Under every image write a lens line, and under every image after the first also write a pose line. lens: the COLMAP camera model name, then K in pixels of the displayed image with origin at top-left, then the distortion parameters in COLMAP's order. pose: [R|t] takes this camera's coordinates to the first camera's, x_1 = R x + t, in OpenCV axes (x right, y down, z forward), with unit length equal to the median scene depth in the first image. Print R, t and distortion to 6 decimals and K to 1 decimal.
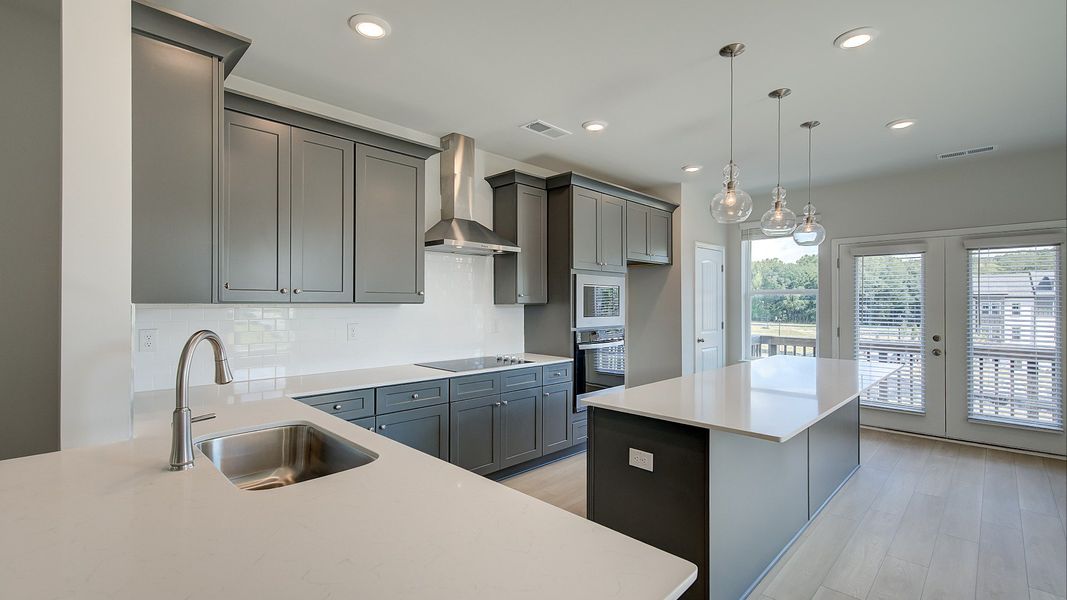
lens RADIAL K [[472.8, 0, 528.5], [0, 472.8, 303.4], [0, 0, 1]] dist [-0.001712, -0.000215]
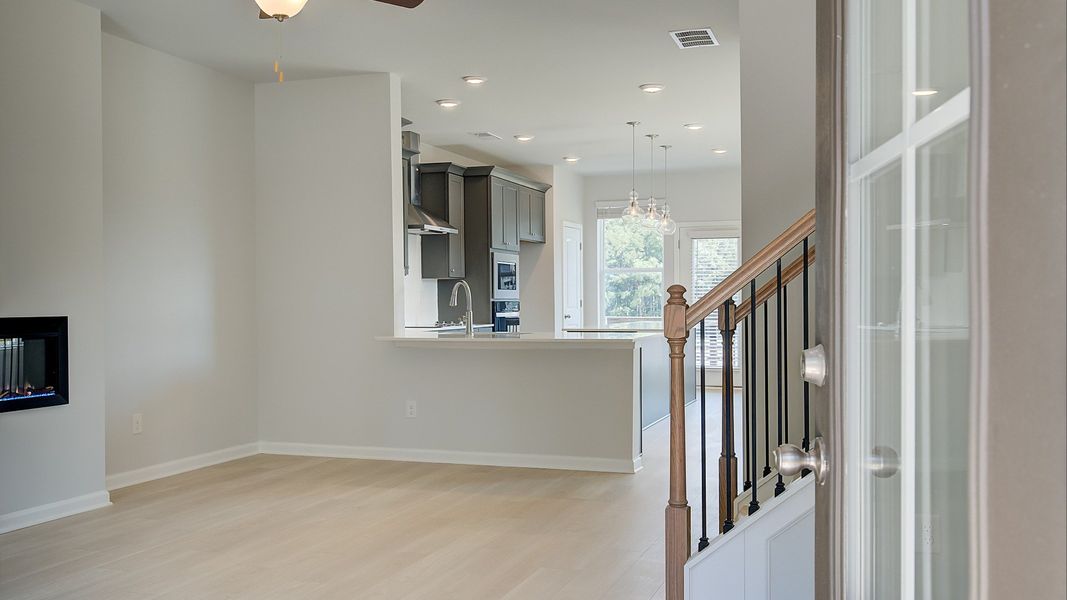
lens RADIAL K [[987.1, 0, 533.8], [0, 987.1, 301.7], [0, 0, 1]] dist [0.005327, 0.000000]
pose [[0.898712, -0.007571, 0.438475, -0.841277], [0.006794, 0.999971, 0.003342, 0.050024], [-0.438487, -0.000024, 0.898737, -1.174914]]
